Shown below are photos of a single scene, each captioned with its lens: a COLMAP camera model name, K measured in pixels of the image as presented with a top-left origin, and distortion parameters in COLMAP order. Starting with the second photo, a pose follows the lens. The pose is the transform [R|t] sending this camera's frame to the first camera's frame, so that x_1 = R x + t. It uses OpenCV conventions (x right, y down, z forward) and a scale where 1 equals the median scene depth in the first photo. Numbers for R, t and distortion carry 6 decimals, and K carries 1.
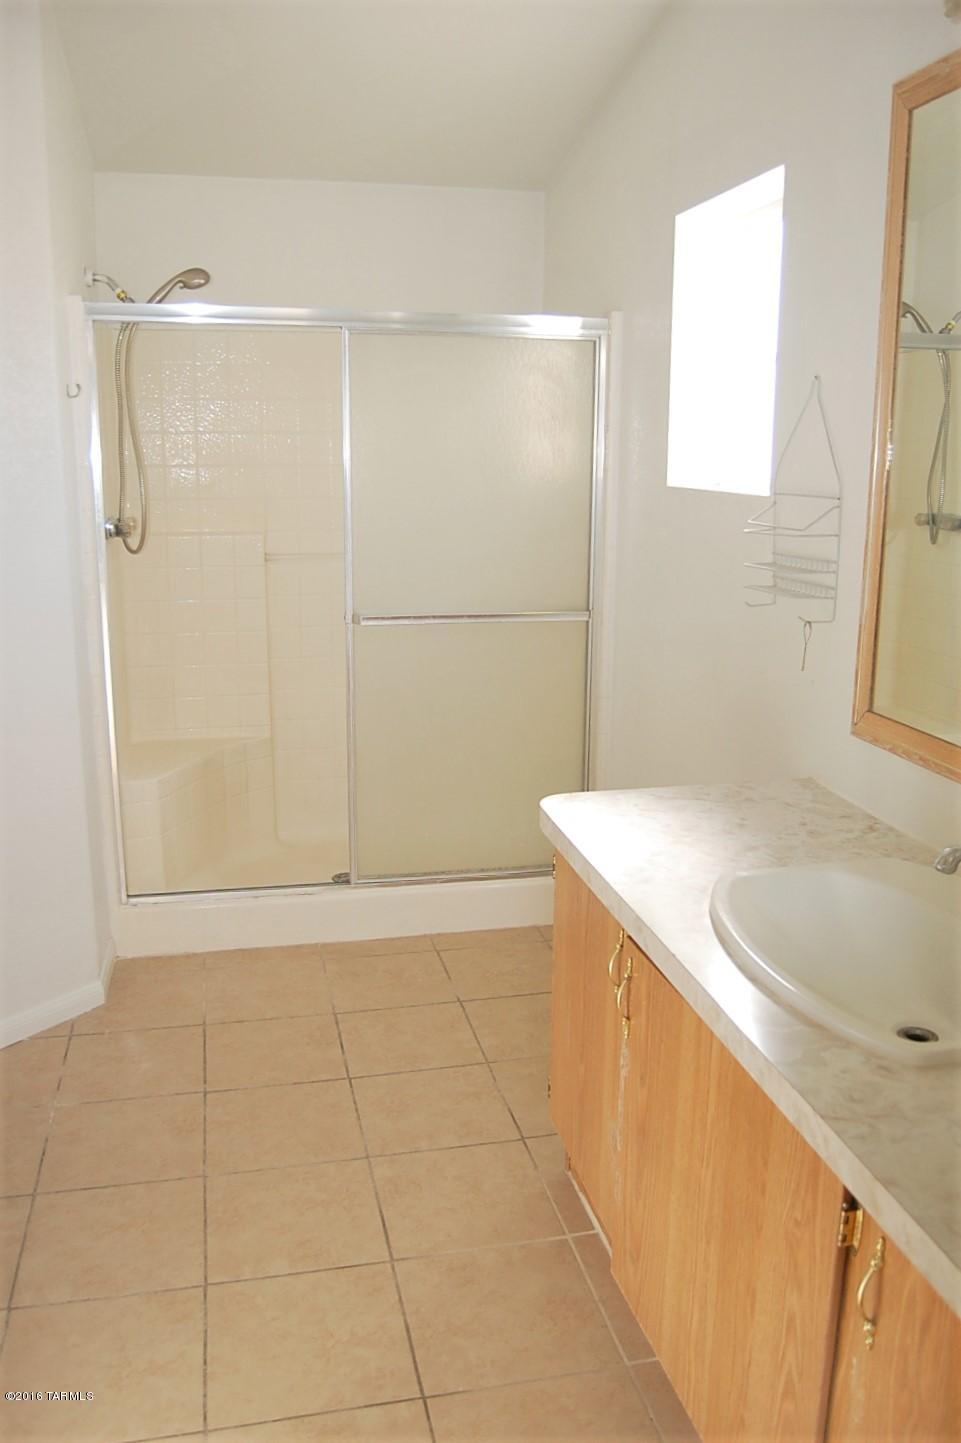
lens RADIAL K [[1164.5, 0, 480.5], [0, 1164.5, 721.5], [0, 0, 1]] dist [-0.093136, 0.032442]
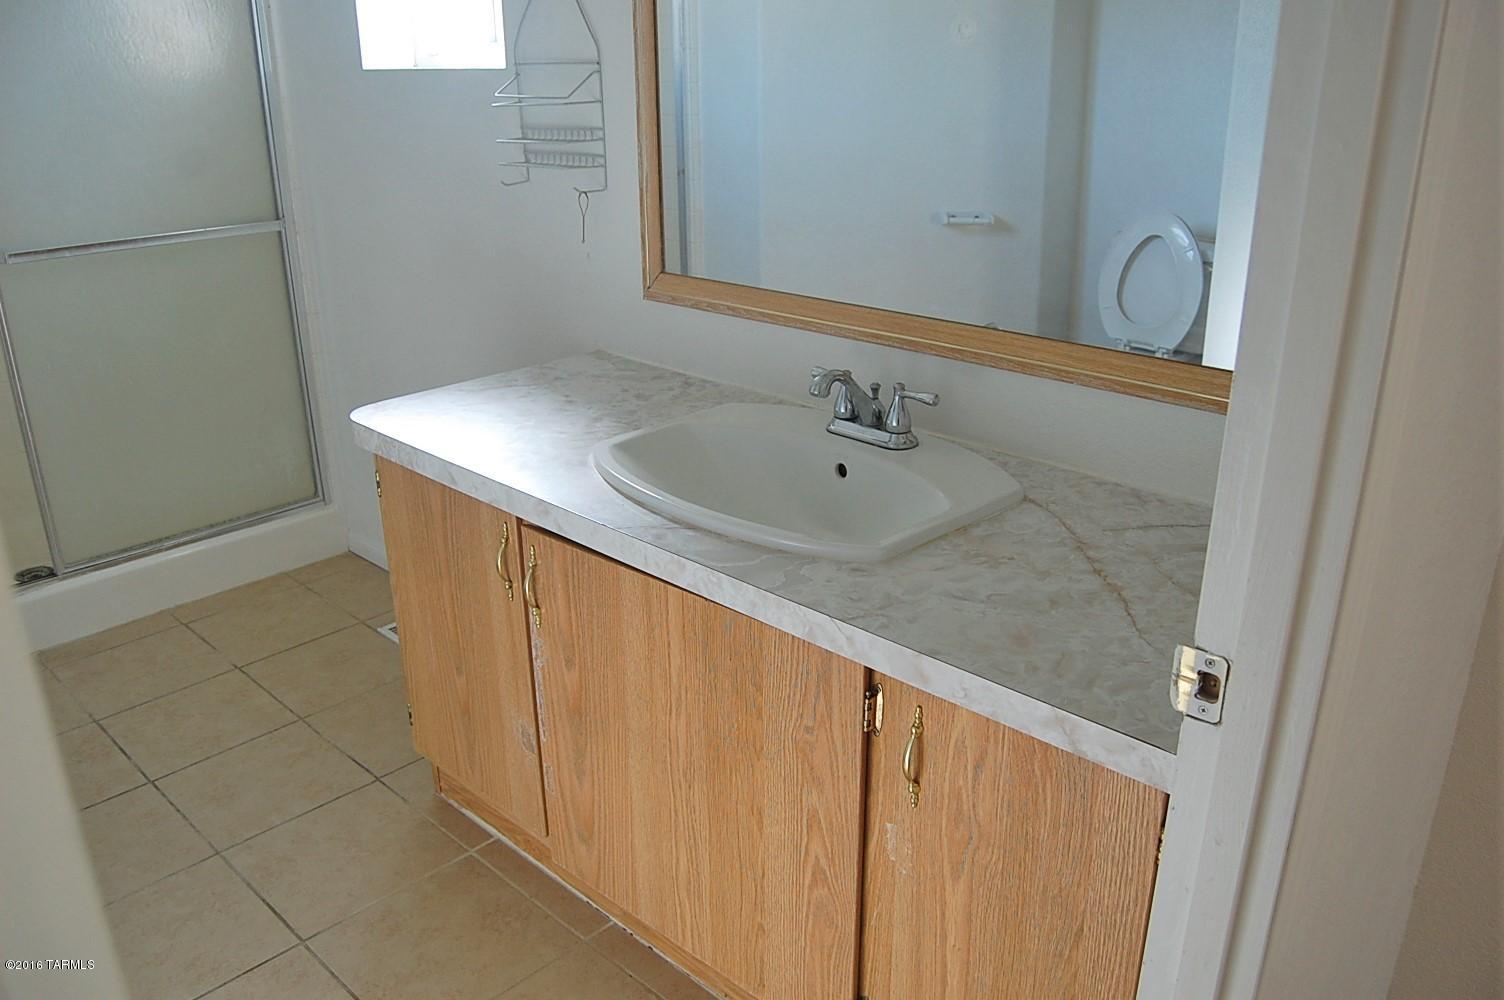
lens RADIAL K [[1162.0, 0, 752.0], [0, 1162.0, 500.0], [0, 0, 1]] dist [-0.090981, 0.032615]
pose [[0.831981, -0.211035, 0.513101, -0.168591], [0.136805, 0.974310, 0.178900, 0.015031], [-0.537673, -0.078647, 0.839477, 0.073657]]
